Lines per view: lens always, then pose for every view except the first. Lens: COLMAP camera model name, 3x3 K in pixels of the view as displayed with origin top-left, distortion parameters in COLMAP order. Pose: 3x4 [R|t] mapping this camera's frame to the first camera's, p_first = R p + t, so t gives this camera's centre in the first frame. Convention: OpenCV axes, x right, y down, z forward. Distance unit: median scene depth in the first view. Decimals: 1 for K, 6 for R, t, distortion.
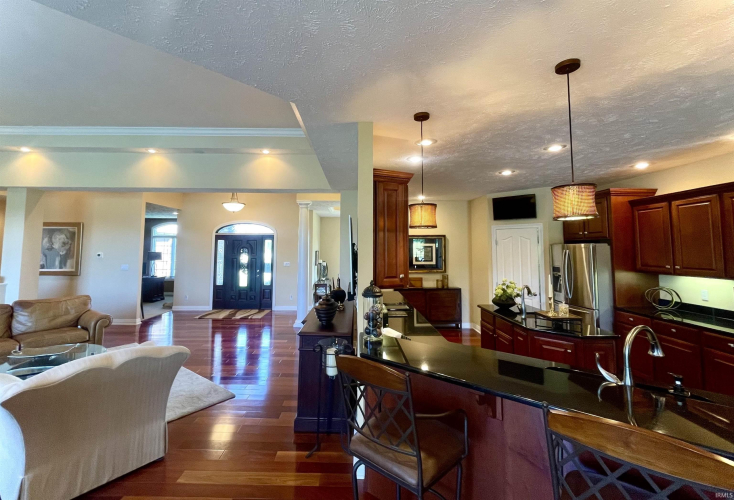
lens RADIAL K [[316.2, 0, 360.7], [0, 316.2, 226.4], [0, 0, 1]] dist [-0.000062, 0.000077]
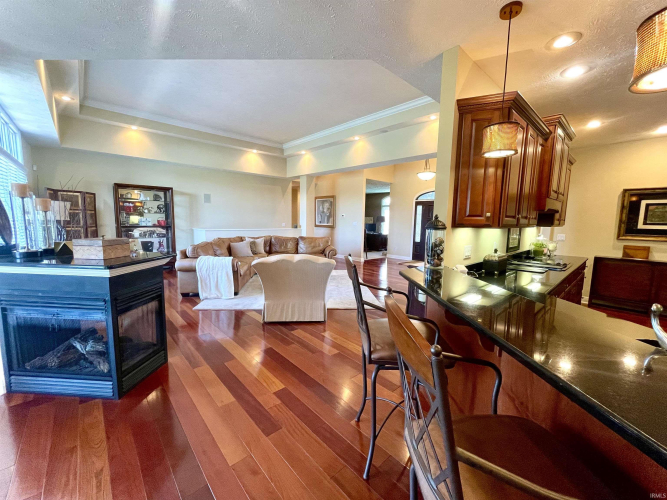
lens RADIAL K [[271.0, 0, 334.3], [0, 271.0, 250.0], [0, 0, 1]] dist [-0.001412, -0.000022]
pose [[0.672056, 0.094341, -0.734466, 0.160237], [0.034376, 0.986807, 0.158209, 0.045289], [0.739702, -0.131573, 0.659947, 0.049365]]
